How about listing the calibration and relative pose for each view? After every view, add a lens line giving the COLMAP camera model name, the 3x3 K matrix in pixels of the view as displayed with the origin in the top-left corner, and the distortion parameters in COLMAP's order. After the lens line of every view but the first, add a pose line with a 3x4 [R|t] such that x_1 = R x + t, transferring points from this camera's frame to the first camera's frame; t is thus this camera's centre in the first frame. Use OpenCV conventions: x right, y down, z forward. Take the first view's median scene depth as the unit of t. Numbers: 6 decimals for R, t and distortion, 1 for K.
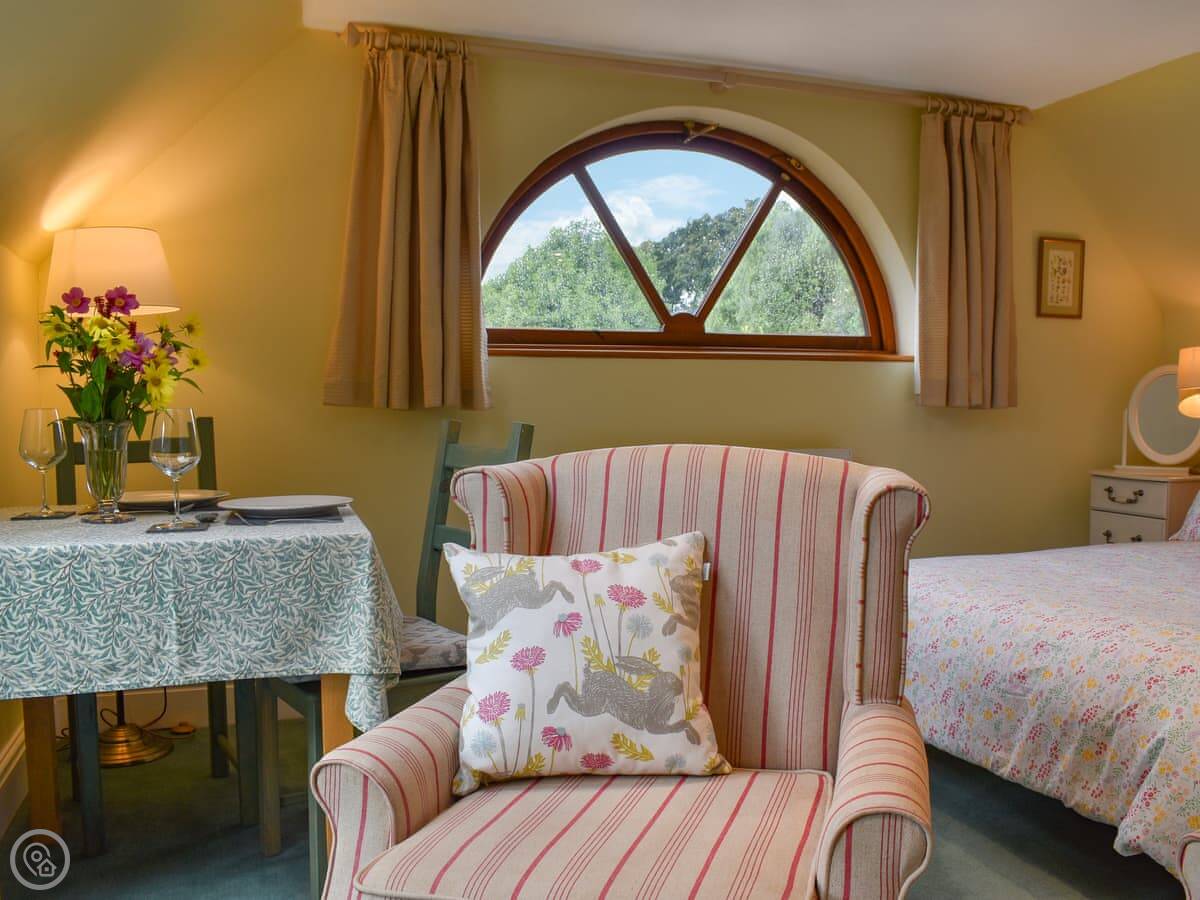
lens RADIAL K [[1039.3, 0, 671.5], [0, 1039.3, 429.8], [0, 0, 1]] dist [-0.058685, -0.011356]
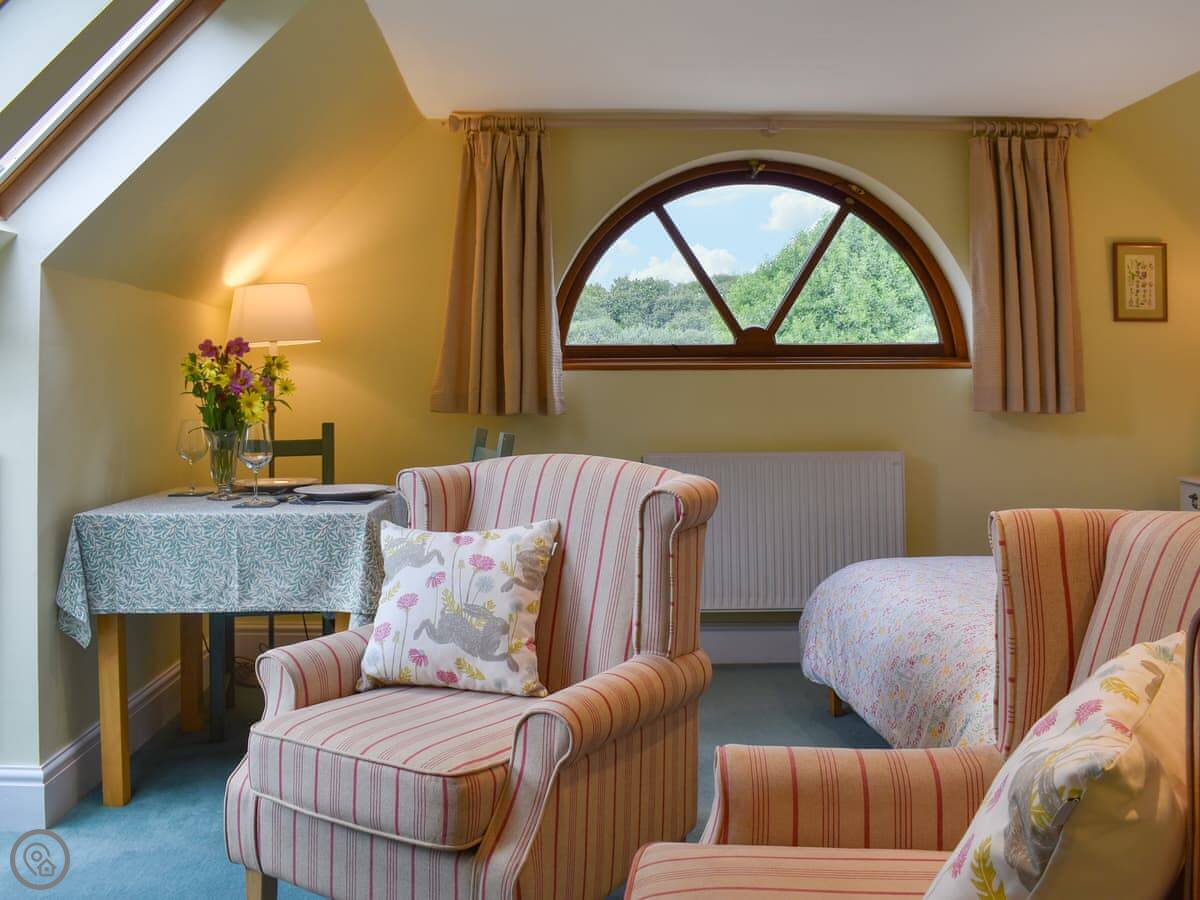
lens RADIAL K [[1075.2, 0, 629.7], [0, 1075.2, 321.8], [0, 0, 1]] dist [-0.008819, -0.098886]
pose [[0.949070, -0.021044, -0.314360, 0.526877], [-0.006355, 0.996285, -0.085878, -0.037281], [0.315000, 0.083502, 0.945411, -0.305371]]
